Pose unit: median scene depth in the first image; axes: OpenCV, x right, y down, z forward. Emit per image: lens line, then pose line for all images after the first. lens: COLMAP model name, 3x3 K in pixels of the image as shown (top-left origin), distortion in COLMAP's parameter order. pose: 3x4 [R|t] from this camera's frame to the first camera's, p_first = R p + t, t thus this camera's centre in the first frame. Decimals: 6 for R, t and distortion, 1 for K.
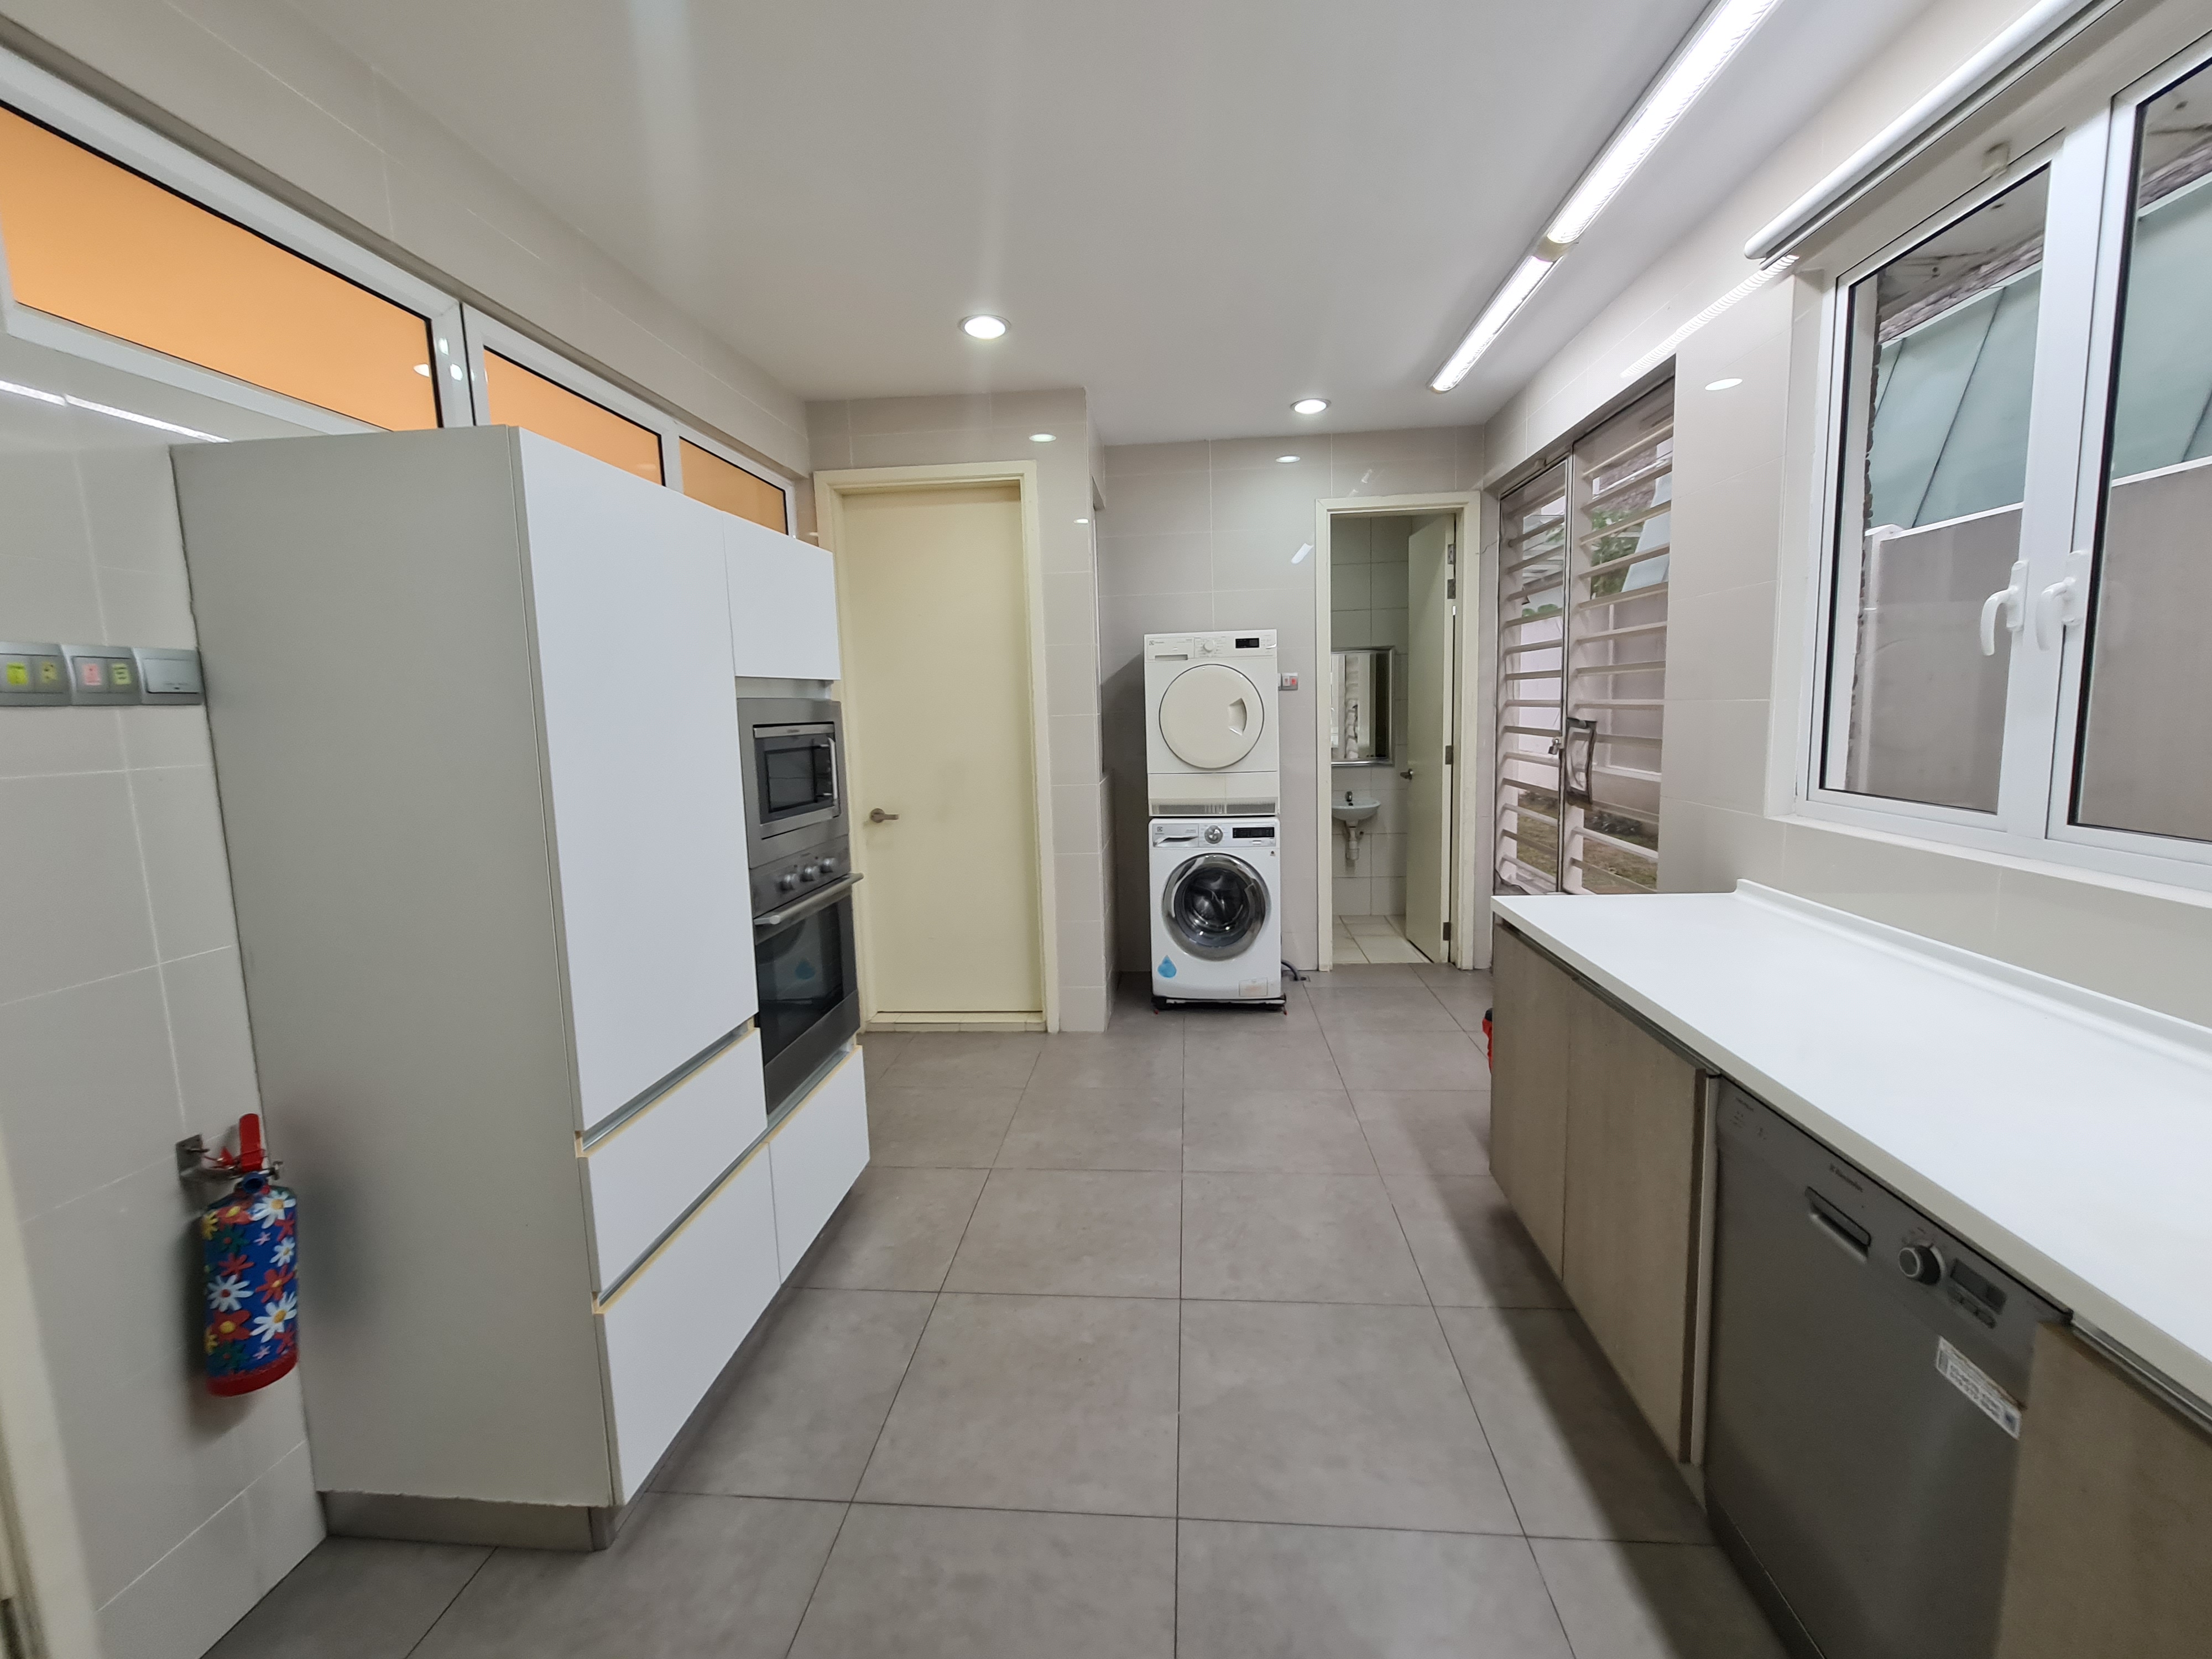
lens RADIAL K [[903.1, 0, 1109.9], [0, 903.1, 807.3], [0, 0, 1]] dist [-0.003647, -0.000585]
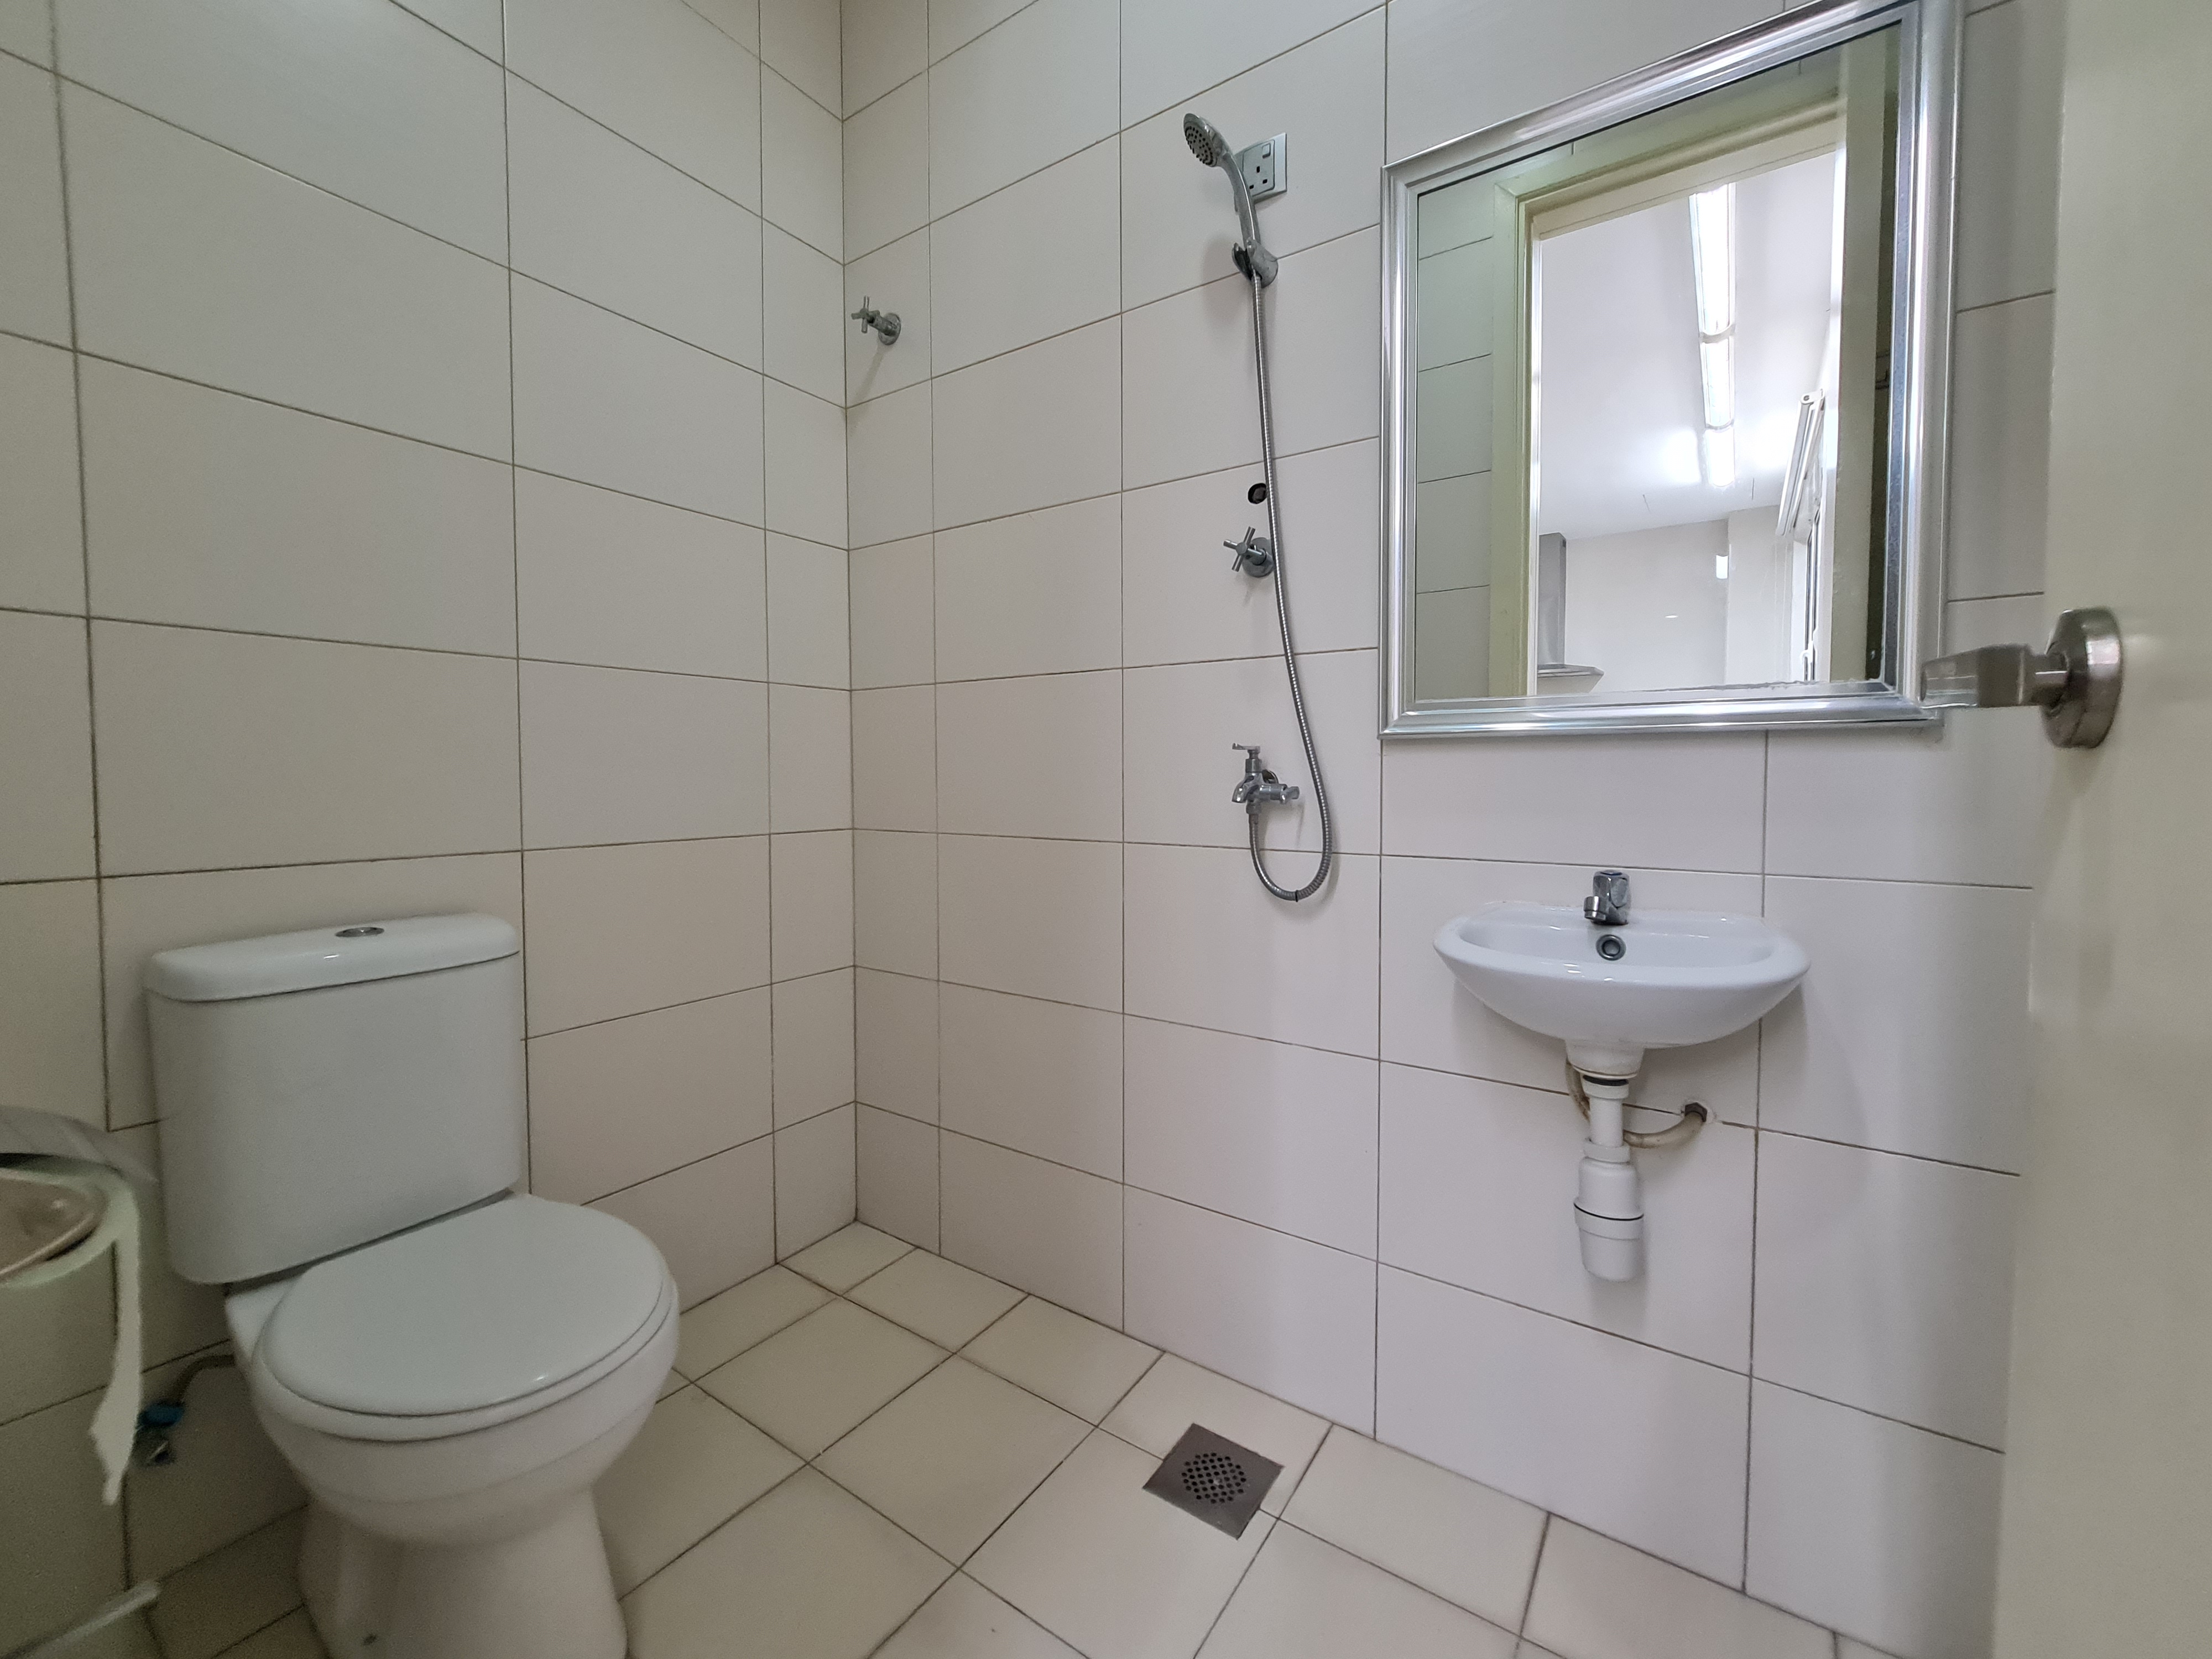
lens RADIAL K [[890.1, 0, 1097.4], [0, 890.1, 805.9], [0, 0, 1]] dist [-0.001361, -0.000199]
pose [[0.864747, 0.048660, -0.499845, 0.582624], [-0.082941, 0.995465, -0.046582, -0.030967], [0.495312, 0.081739, 0.864861, 1.746970]]
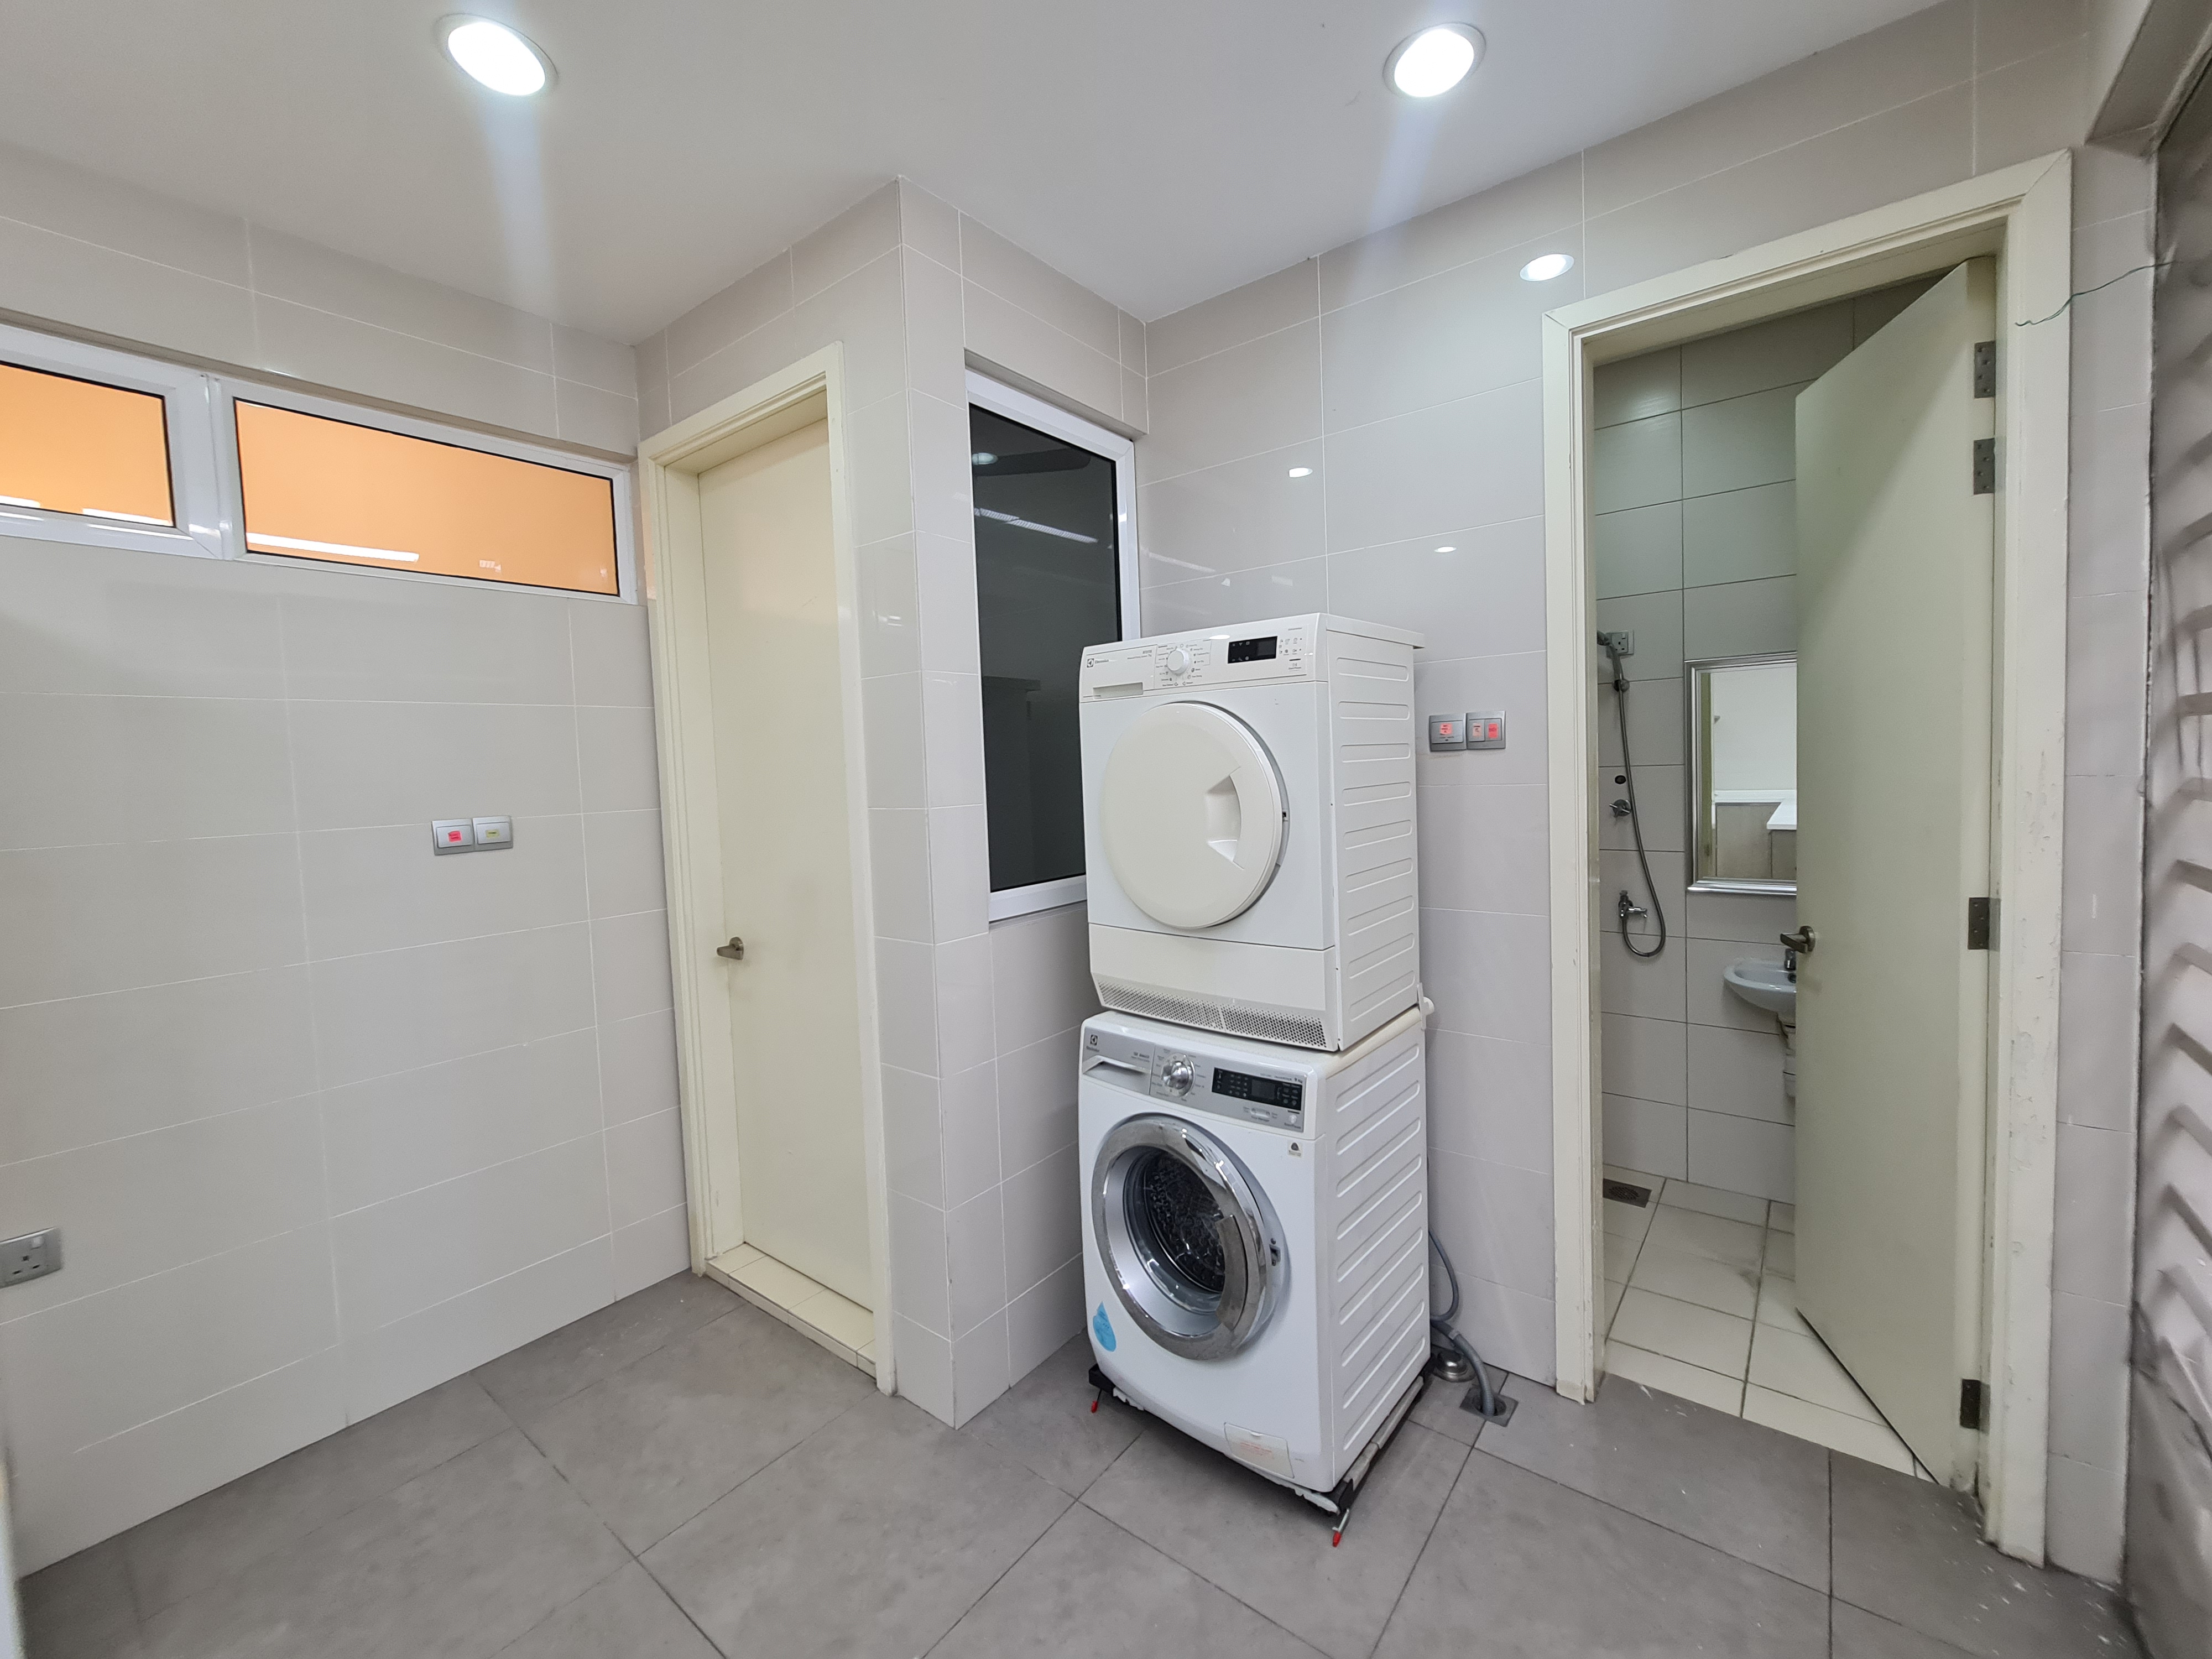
lens RADIAL K [[903.1, 0, 1109.9], [0, 903.1, 807.3], [0, 0, 1]] dist [-0.003647, -0.000585]
pose [[0.834969, 0.027704, -0.549600, 0.493685], [-0.051108, 0.998319, -0.027323, -0.133669], [0.547919, 0.050902, 0.834981, 0.887570]]
